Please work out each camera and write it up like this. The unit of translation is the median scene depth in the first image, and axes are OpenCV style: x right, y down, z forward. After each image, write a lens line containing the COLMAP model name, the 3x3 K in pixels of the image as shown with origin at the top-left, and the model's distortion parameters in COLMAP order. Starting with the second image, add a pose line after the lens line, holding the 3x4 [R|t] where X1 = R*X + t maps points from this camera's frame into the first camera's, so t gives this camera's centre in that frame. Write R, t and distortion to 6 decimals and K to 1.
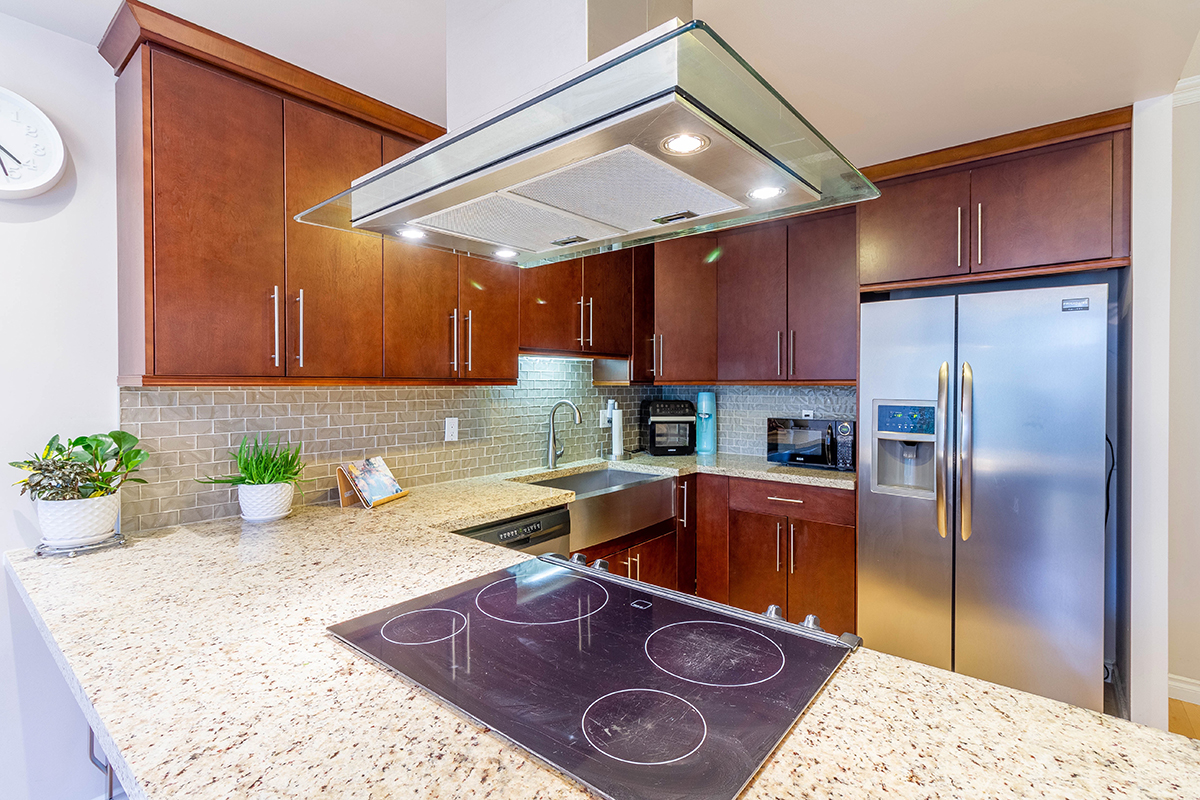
lens RADIAL K [[555.8, 0, 601.4], [0, 555.8, 389.7], [0, 0, 1]] dist [0.000321, 0.000294]
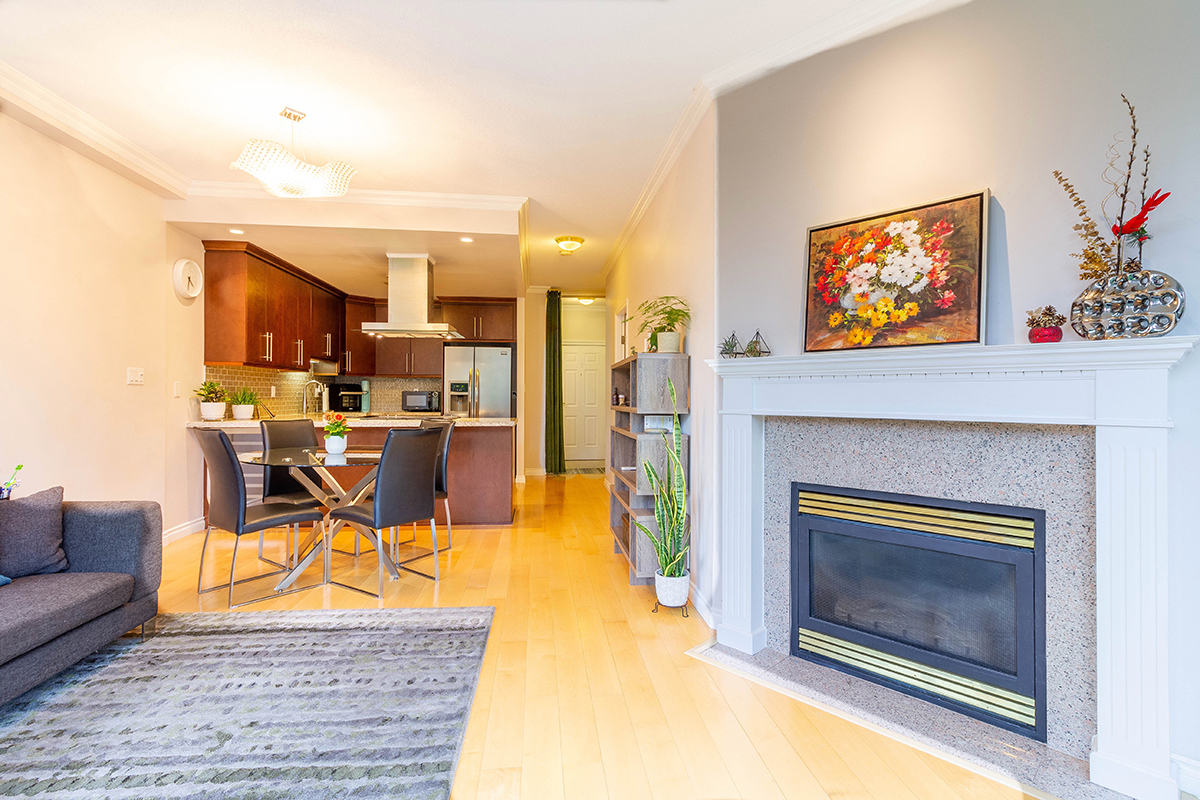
lens RADIAL K [[572.1, 0, 601.7], [0, 572.1, 391.2], [0, 0, 1]] dist [0.004238, 0.001104]
pose [[0.698546, 0.007746, 0.715523, -0.936149], [0.003857, 0.999886, -0.014590, 0.102120], [-0.715555, 0.012952, 0.698436, -1.415198]]
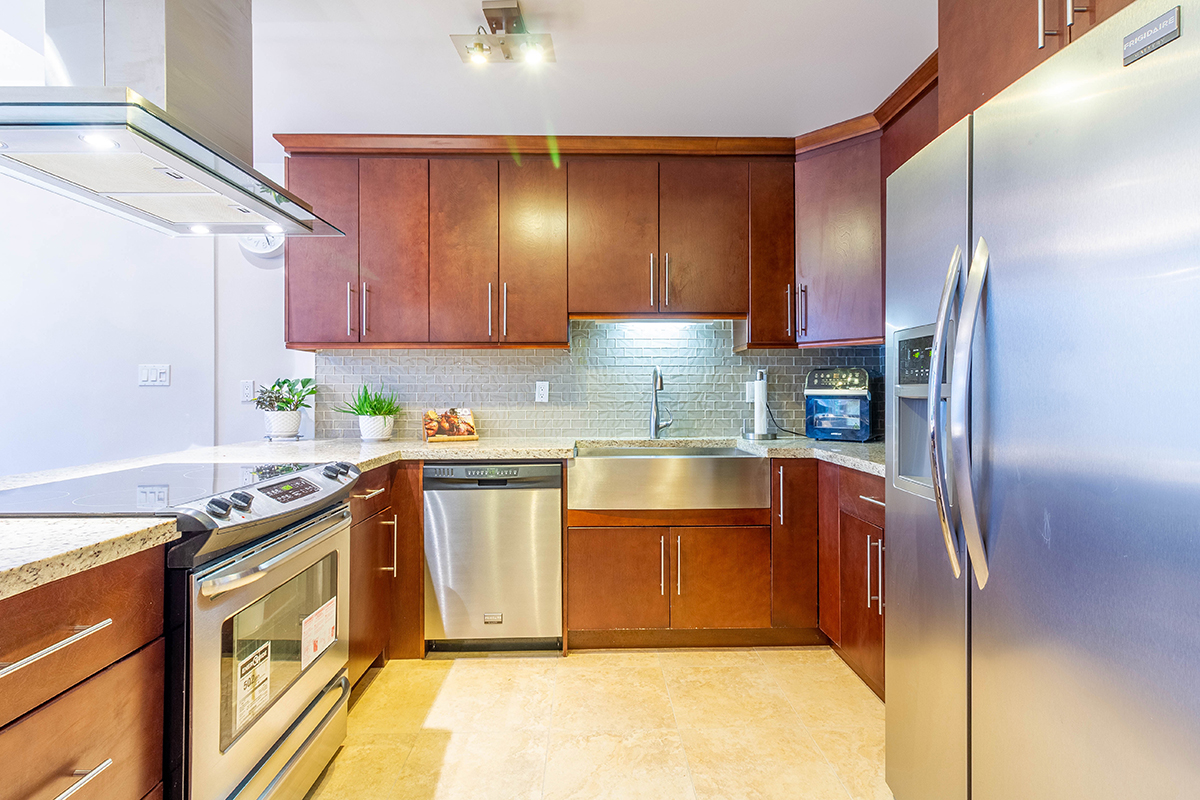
lens RADIAL K [[572.1, 0, 601.7], [0, 572.1, 391.2], [0, 0, 1]] dist [0.004238, 0.001104]
pose [[0.650640, -0.005680, -0.759365, 0.671023], [-0.004721, 0.999922, -0.011524, 0.079976], [0.759371, 0.011083, 0.650563, 0.320968]]
